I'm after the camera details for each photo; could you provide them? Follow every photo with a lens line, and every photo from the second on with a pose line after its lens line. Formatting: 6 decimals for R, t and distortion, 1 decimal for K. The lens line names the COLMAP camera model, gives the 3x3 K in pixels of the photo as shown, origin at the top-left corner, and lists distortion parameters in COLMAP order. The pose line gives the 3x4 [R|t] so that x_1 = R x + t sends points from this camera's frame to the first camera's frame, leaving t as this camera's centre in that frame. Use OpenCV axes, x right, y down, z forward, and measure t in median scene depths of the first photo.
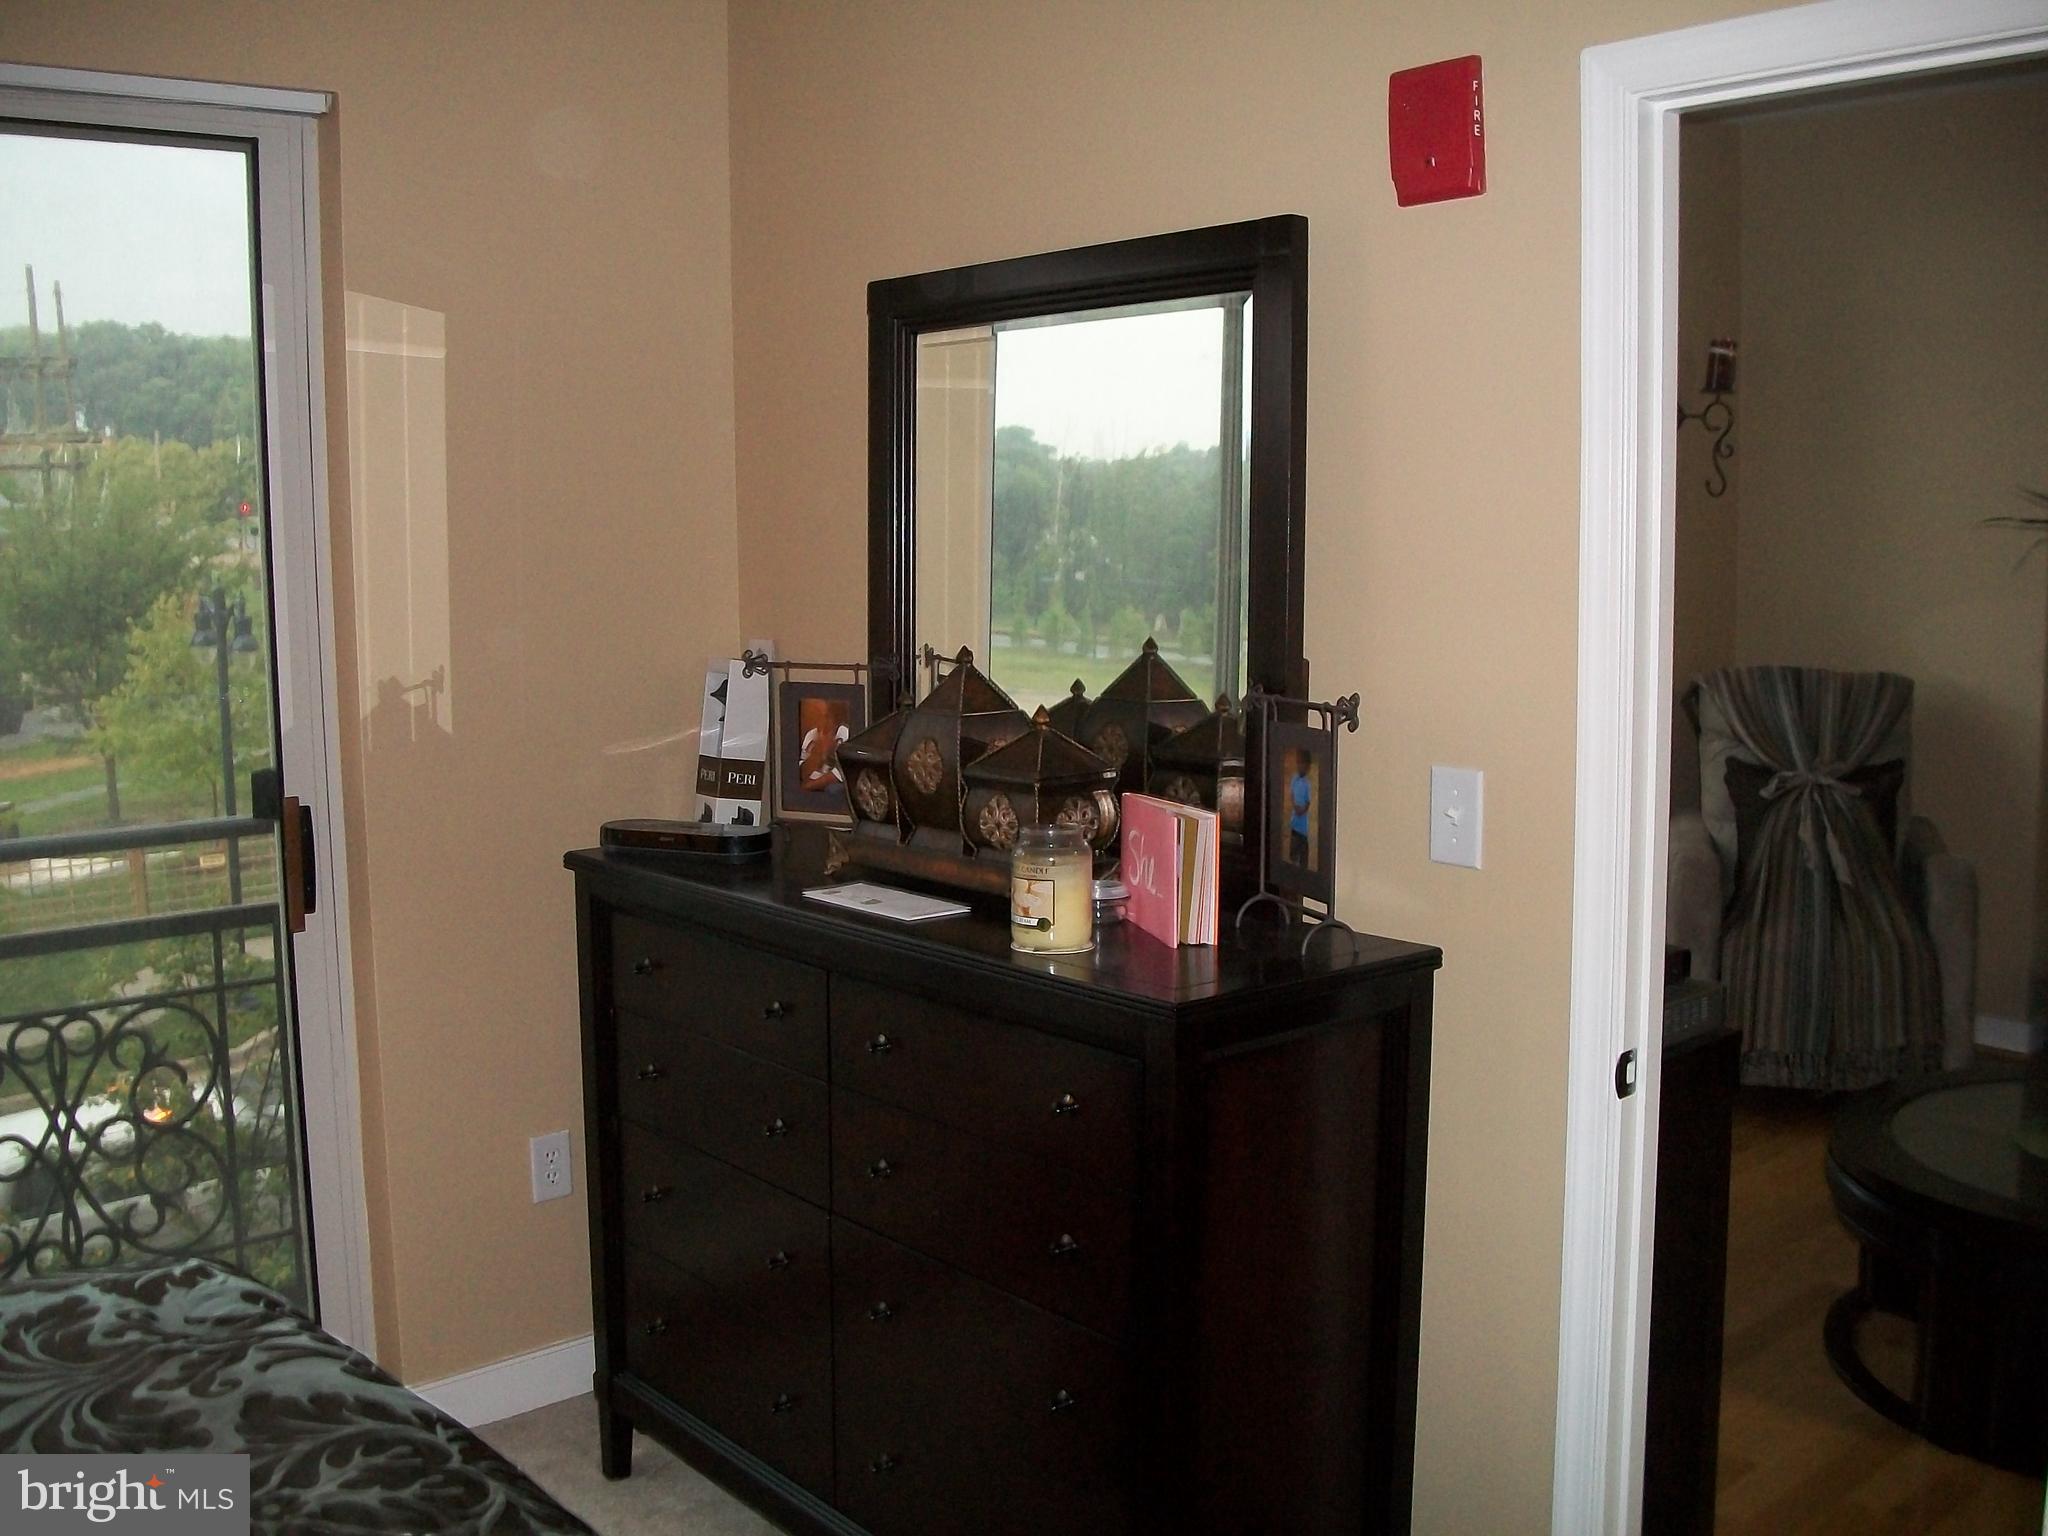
lens RADIAL K [[1990.6, 0, 1046.1], [0, 1990.6, 725.9], [0, 0, 1]] dist [-0.103744, 0.000000]
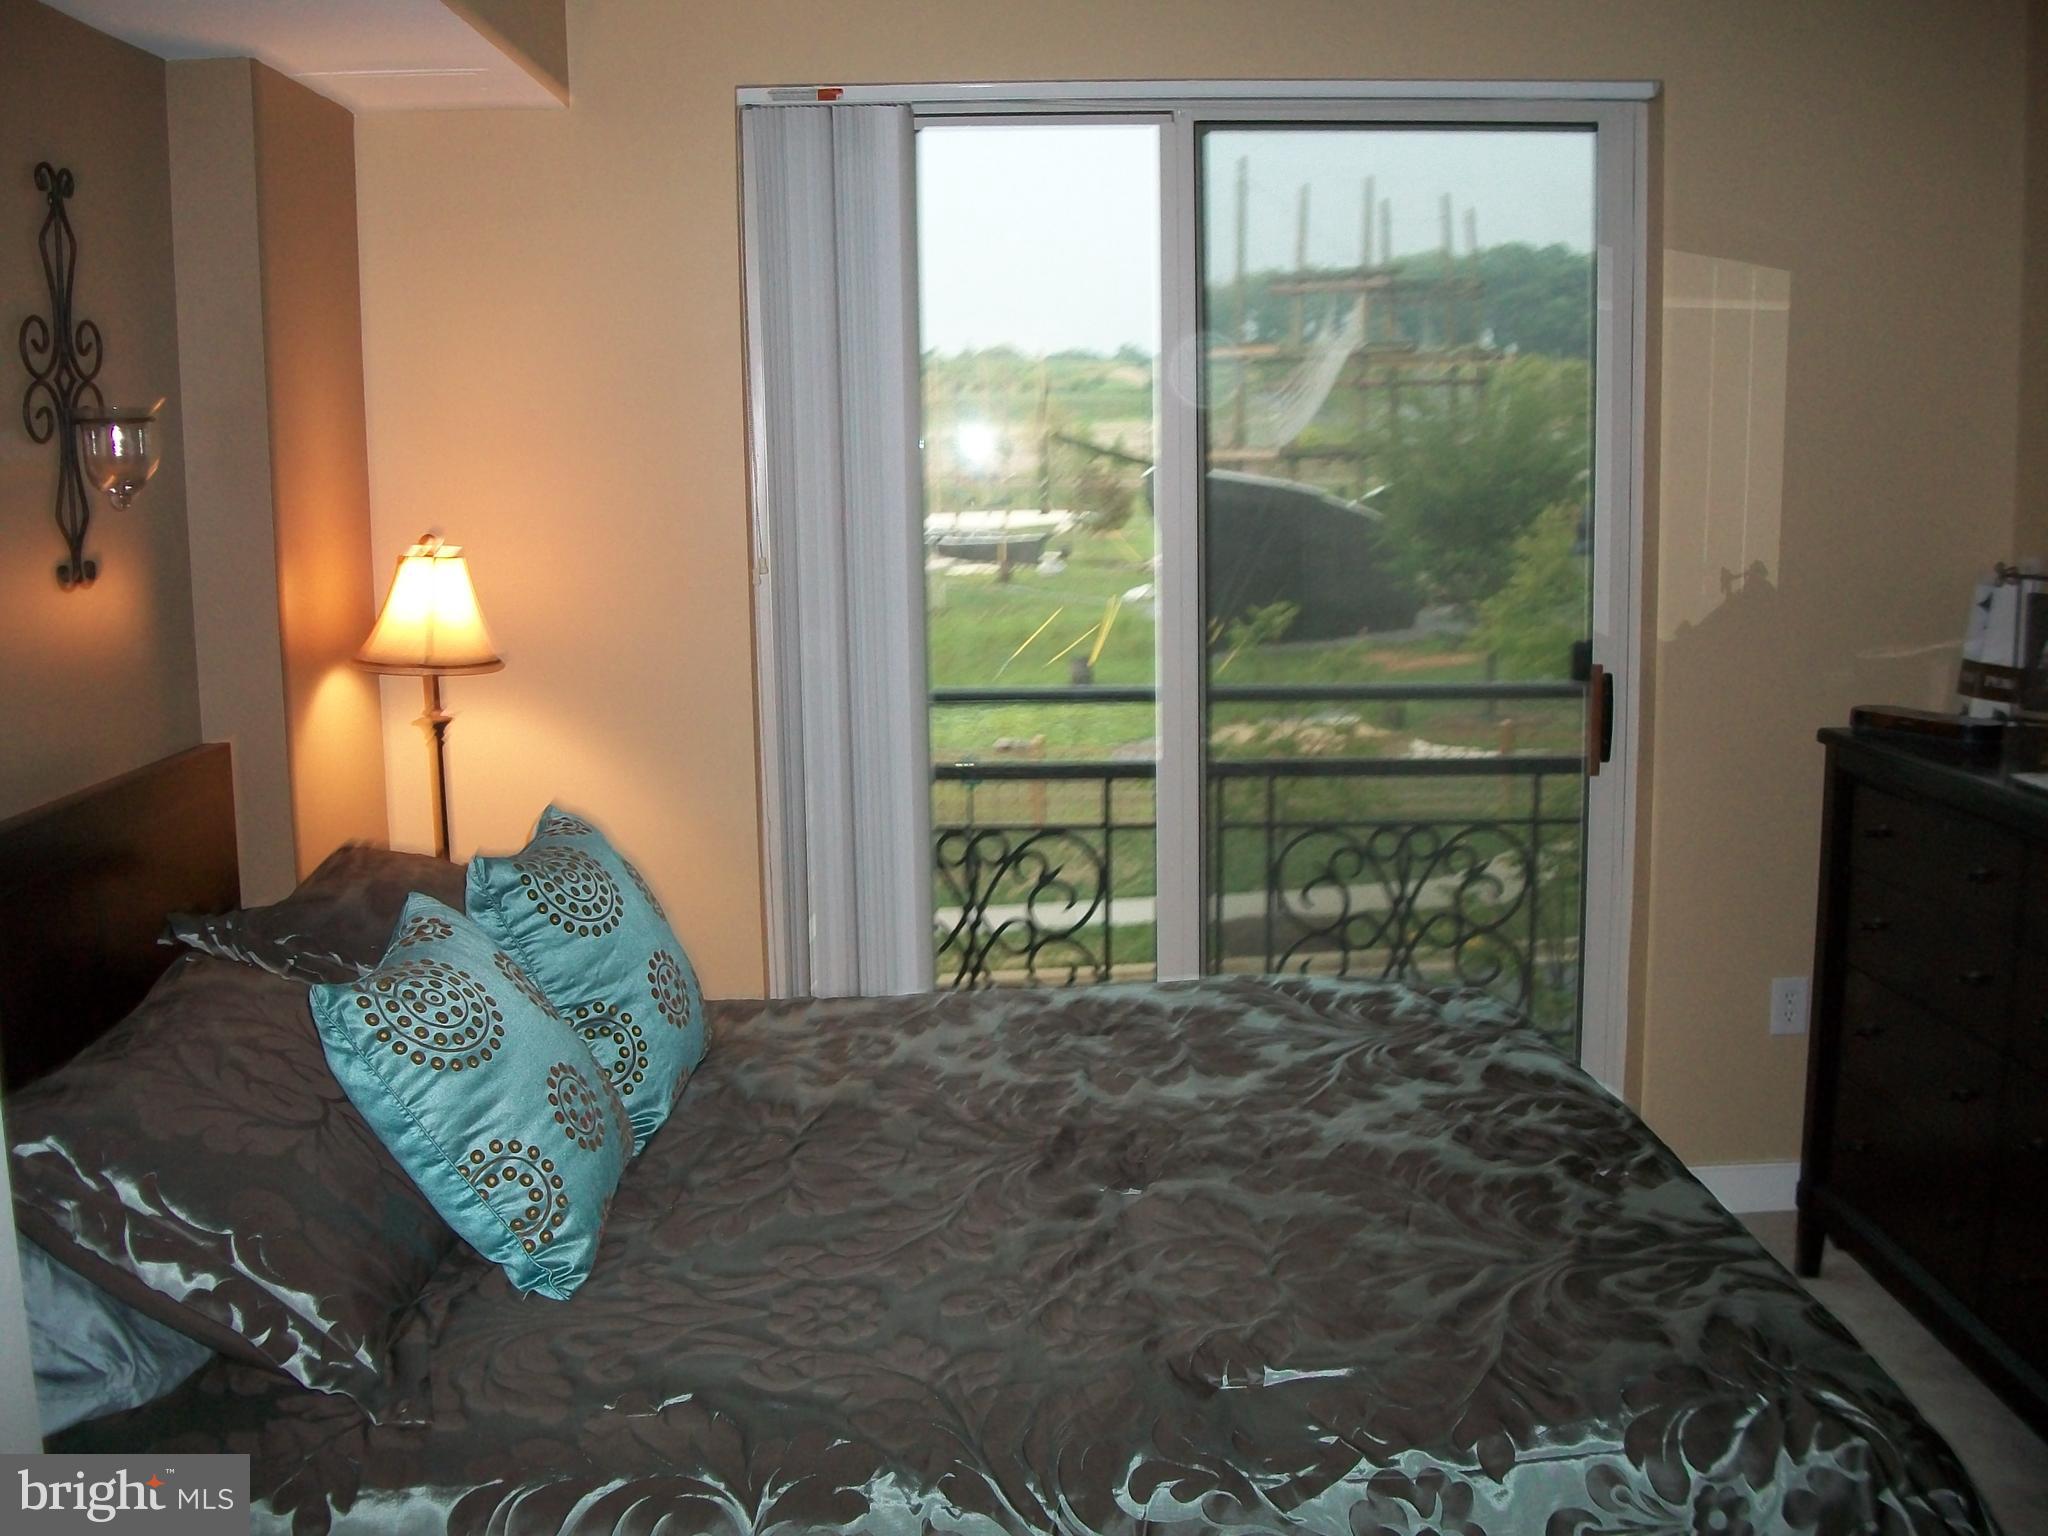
lens RADIAL K [[1990.6, 0, 1013.8], [0, 1990.6, 766.2], [0, 0, 1]] dist [-0.103744, 0.000000]
pose [[0.770949, 0.100713, -0.628883, 0.200252], [-0.061289, 0.994567, 0.084141, 0.031078], [0.633941, -0.026325, 0.772933, -0.326441]]
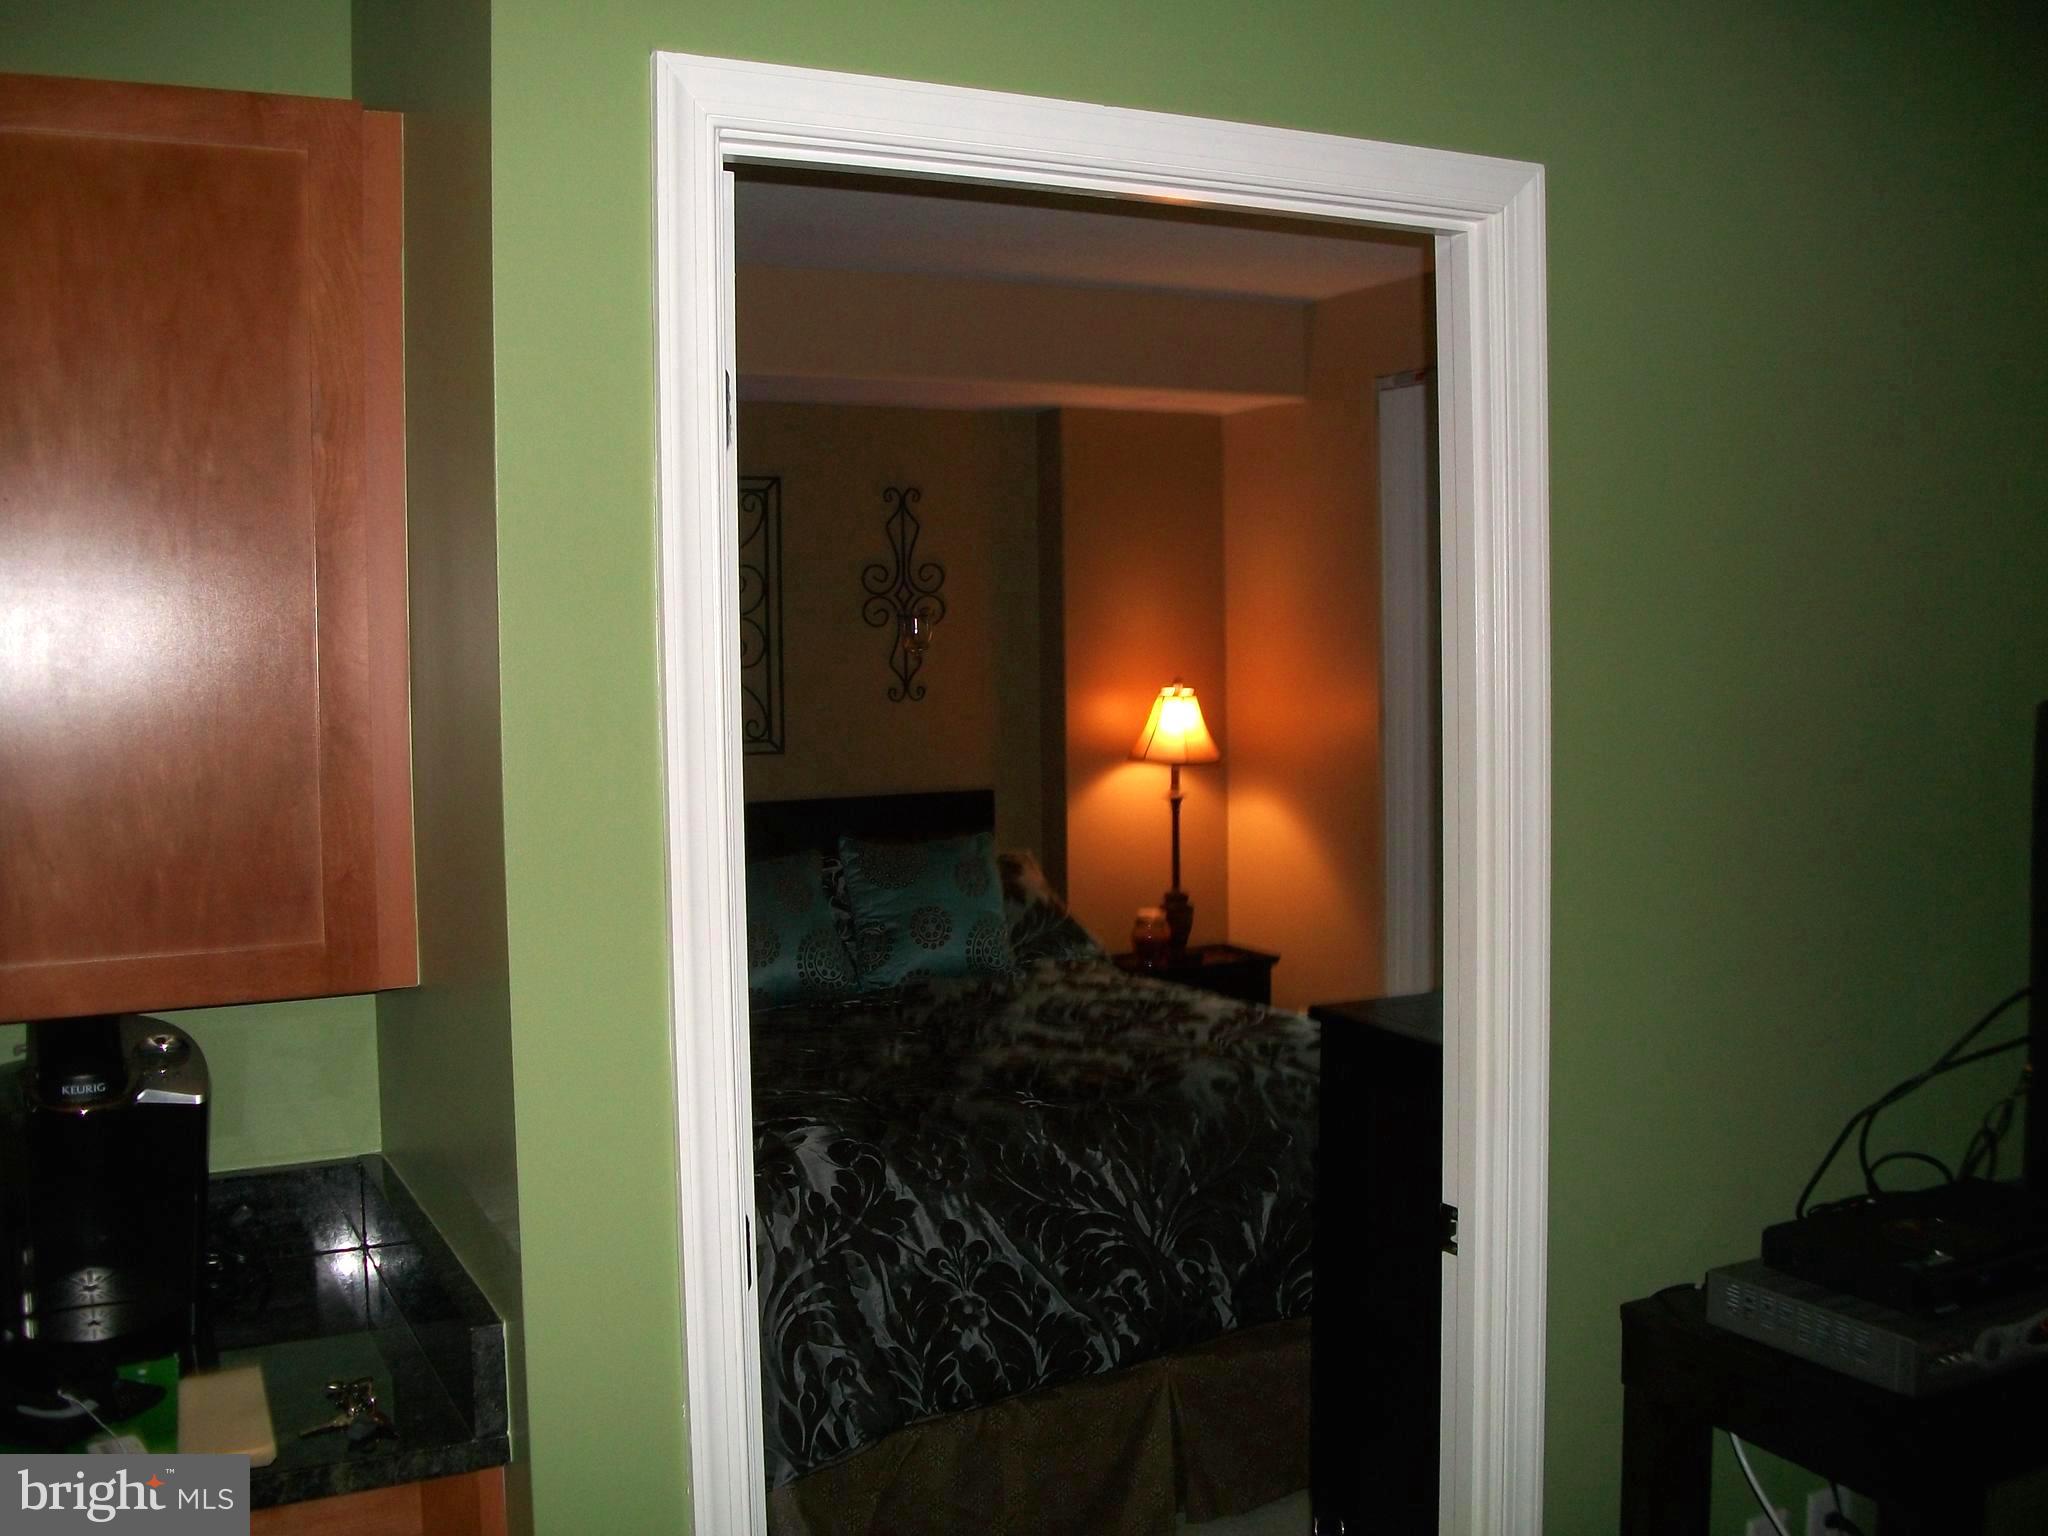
lens RADIAL K [[1990.6, 0, 1009.3], [0, 1990.6, 777.1], [0, 0, 1]] dist [-0.103744, 0.000000]
pose [[-0.239670, 0.081649, -0.967415, 1.593727], [-0.084476, 0.990924, 0.104561, -0.150342], [0.967172, 0.106783, -0.230597, 1.263645]]
